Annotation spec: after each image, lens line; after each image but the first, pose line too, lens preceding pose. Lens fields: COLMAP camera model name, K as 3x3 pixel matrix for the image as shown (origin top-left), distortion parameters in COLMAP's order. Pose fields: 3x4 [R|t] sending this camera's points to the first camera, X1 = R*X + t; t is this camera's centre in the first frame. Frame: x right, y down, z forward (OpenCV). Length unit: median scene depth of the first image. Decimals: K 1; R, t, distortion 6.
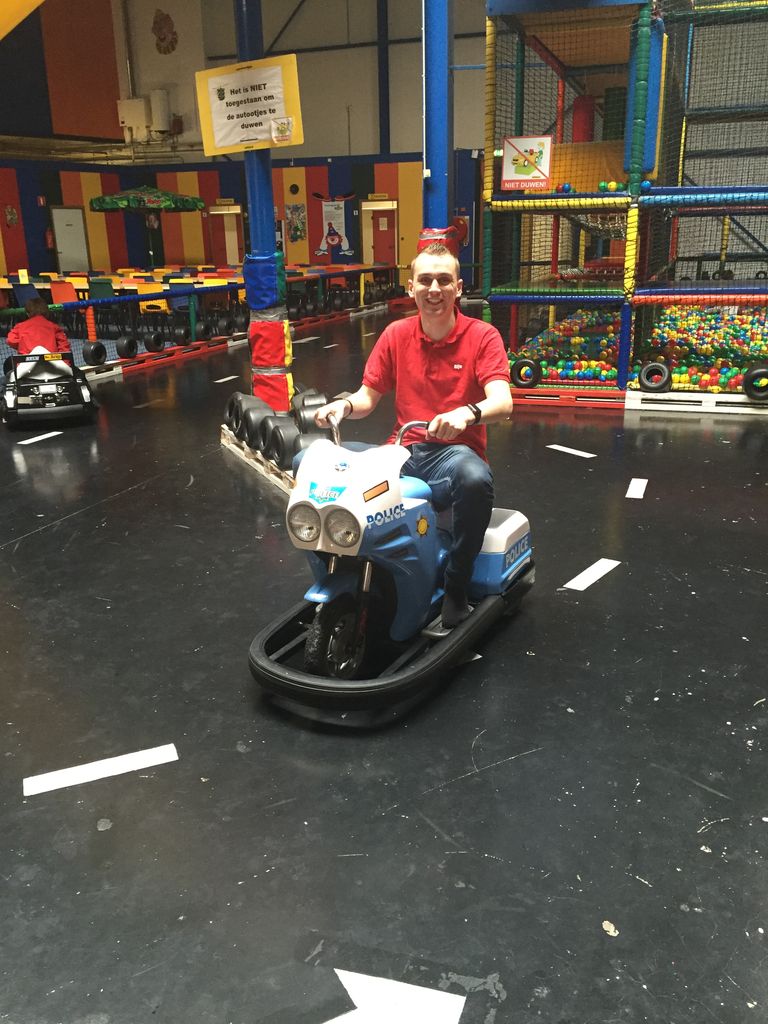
lens RADIAL K [[893.9, 0, 401.5], [0, 893.9, 513.4], [0, 0, 1]] dist [0.099286, -0.147670]
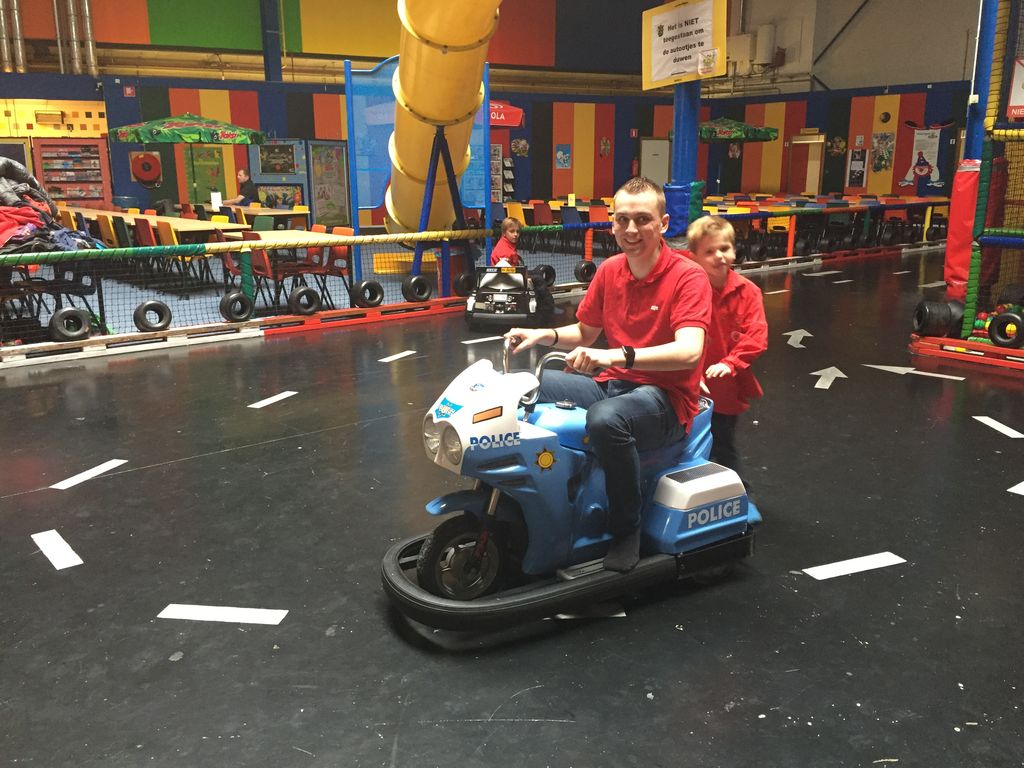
lens RADIAL K [[893.9, 0, 512.5], [0, 893.9, 378.5], [0, 0, 1]] dist [0.099286, -0.147670]
pose [[0.857819, 0.136493, -0.495495, 0.168941], [-0.168386, 0.985517, -0.020039, -0.017133], [0.485584, 0.100624, 0.868379, 0.047813]]
